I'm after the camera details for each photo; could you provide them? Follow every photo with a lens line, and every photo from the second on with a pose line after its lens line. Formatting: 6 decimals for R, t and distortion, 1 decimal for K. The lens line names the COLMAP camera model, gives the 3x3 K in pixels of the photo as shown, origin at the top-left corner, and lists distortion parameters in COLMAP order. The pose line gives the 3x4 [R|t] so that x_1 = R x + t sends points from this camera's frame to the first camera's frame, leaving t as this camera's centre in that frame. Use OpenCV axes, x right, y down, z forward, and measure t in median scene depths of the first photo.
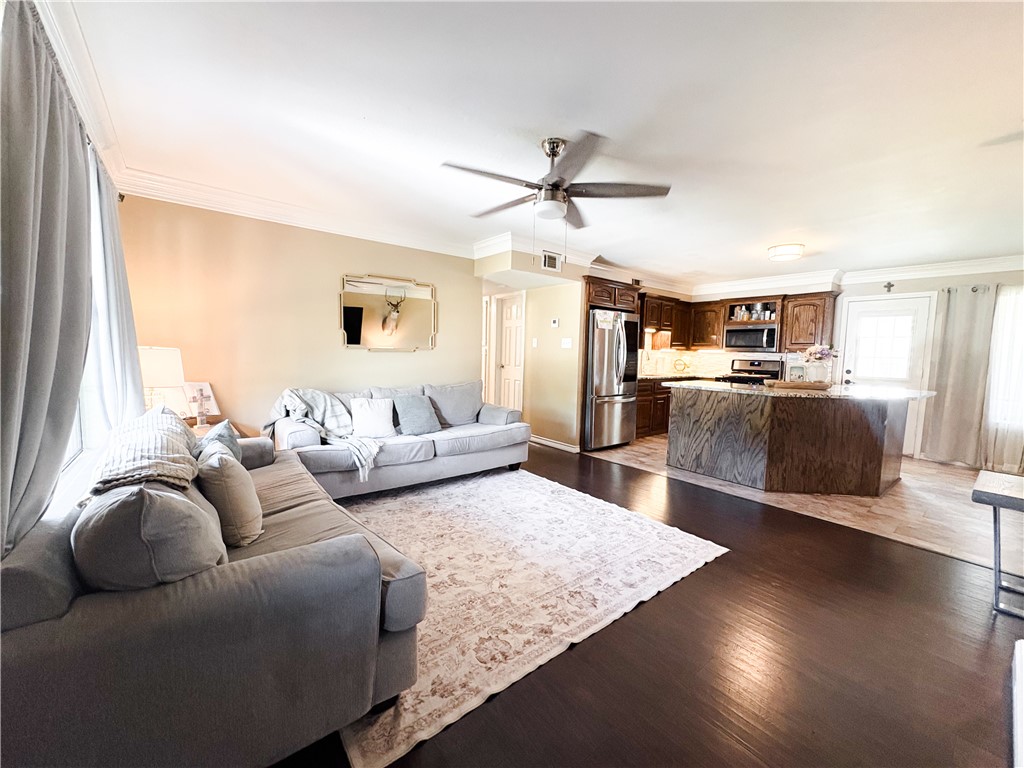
lens RADIAL K [[408.4, 0, 512.7], [0, 408.4, 386.4], [0, 0, 1]] dist [-0.001543, 0.000665]
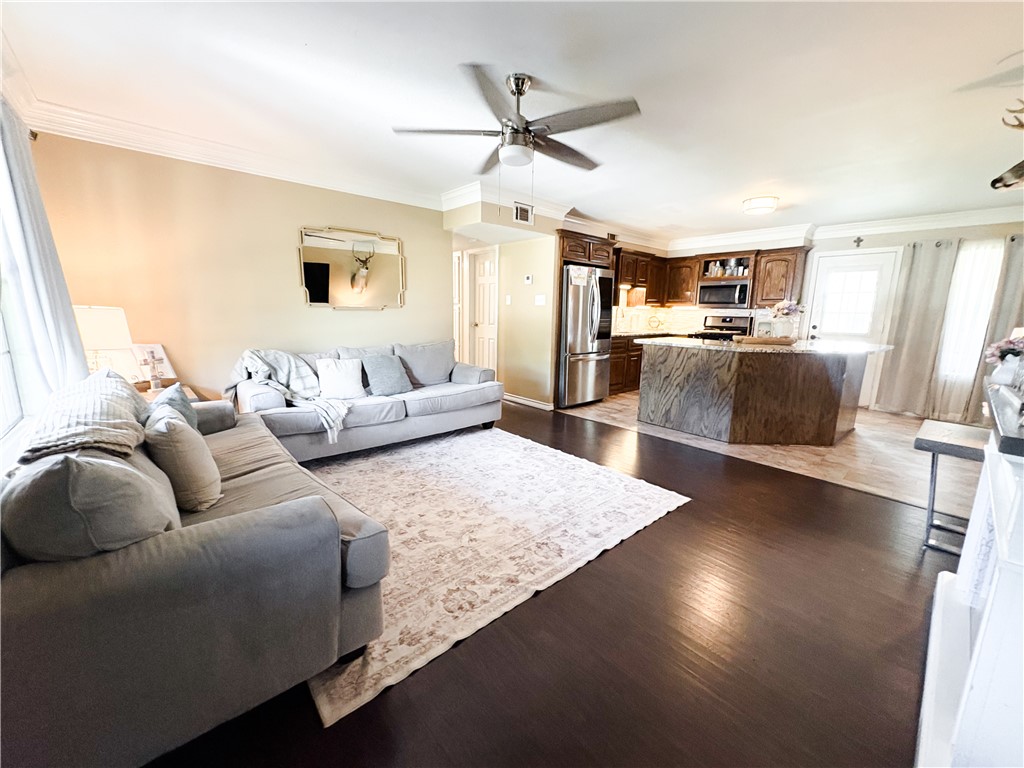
lens RADIAL K [[408.4, 0, 512.6], [0, 408.4, 386.1], [0, 0, 1]] dist [-0.001543, 0.000665]
pose [[0.998680, -0.015893, 0.048846, 0.022373], [0.010978, 0.994997, 0.099299, 0.002115], [-0.050180, -0.098632, 0.993858, 0.009159]]
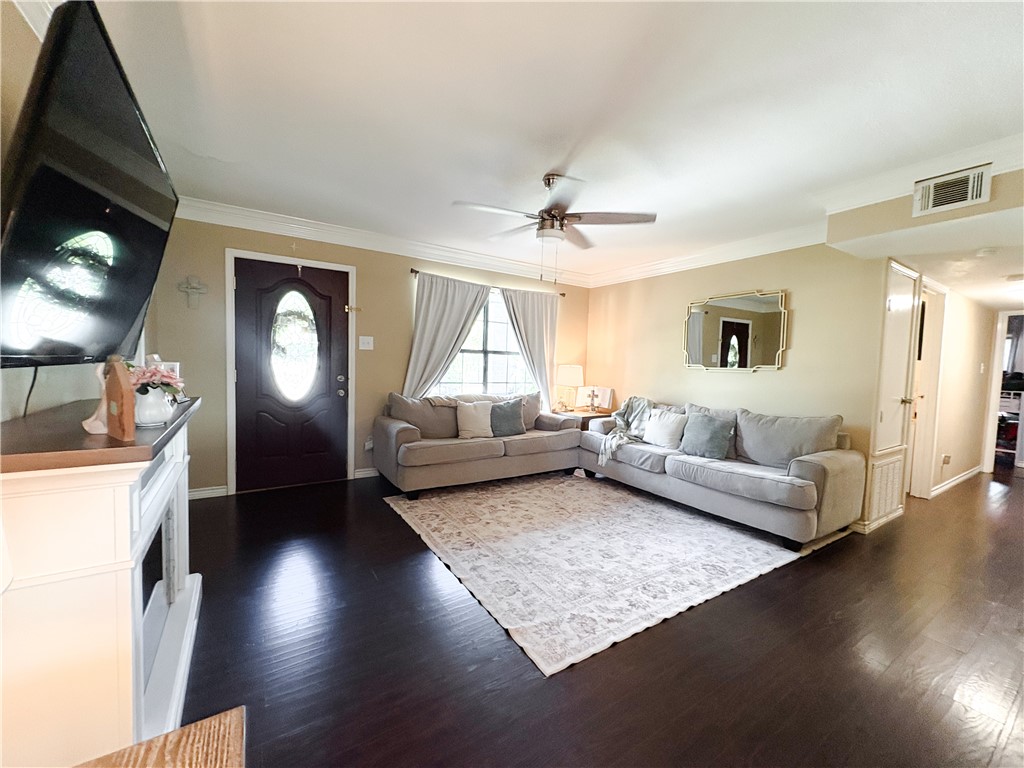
lens RADIAL K [[408.4, 0, 511.3], [0, 408.4, 384.7], [0, 0, 1]] dist [-0.001543, 0.000665]
pose [[-0.105605, 0.022417, -0.994155, 0.935614], [-0.121833, 0.991922, 0.035308, -0.034578], [0.986917, 0.124850, -0.102021, 0.793983]]
